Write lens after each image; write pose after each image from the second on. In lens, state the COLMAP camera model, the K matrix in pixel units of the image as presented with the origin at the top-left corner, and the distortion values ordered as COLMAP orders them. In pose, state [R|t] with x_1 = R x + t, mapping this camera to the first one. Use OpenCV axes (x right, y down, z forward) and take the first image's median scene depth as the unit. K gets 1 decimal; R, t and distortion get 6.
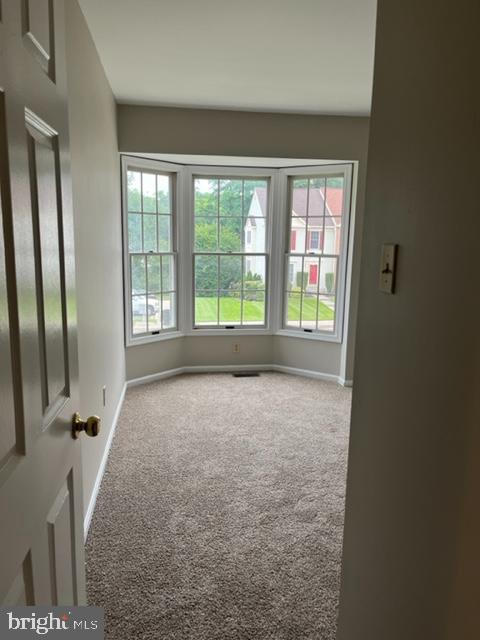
lens RADIAL K [[484.7, 0, 240.9], [0, 484.7, 322.9], [0, 0, 1]] dist [0.034886, -0.037023]
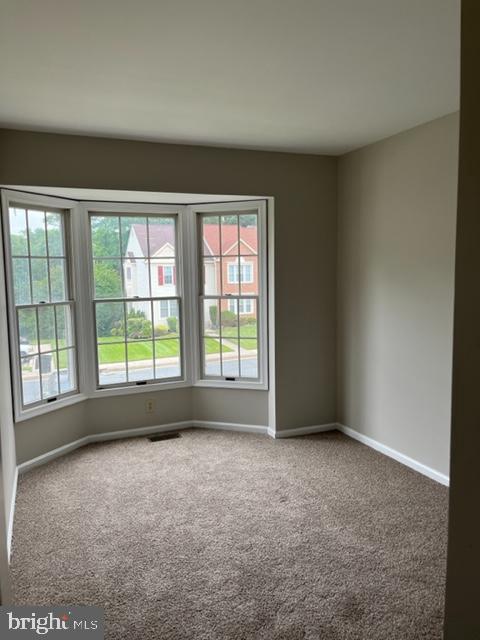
lens RADIAL K [[484.7, 0, 242.5], [0, 484.7, 315.9], [0, 0, 1]] dist [0.034886, -0.037023]
pose [[0.968167, -0.056271, 0.243897, -0.056839], [0.076292, 0.994378, -0.073428, -0.035458], [-0.238394, 0.089698, 0.967017, 0.111909]]
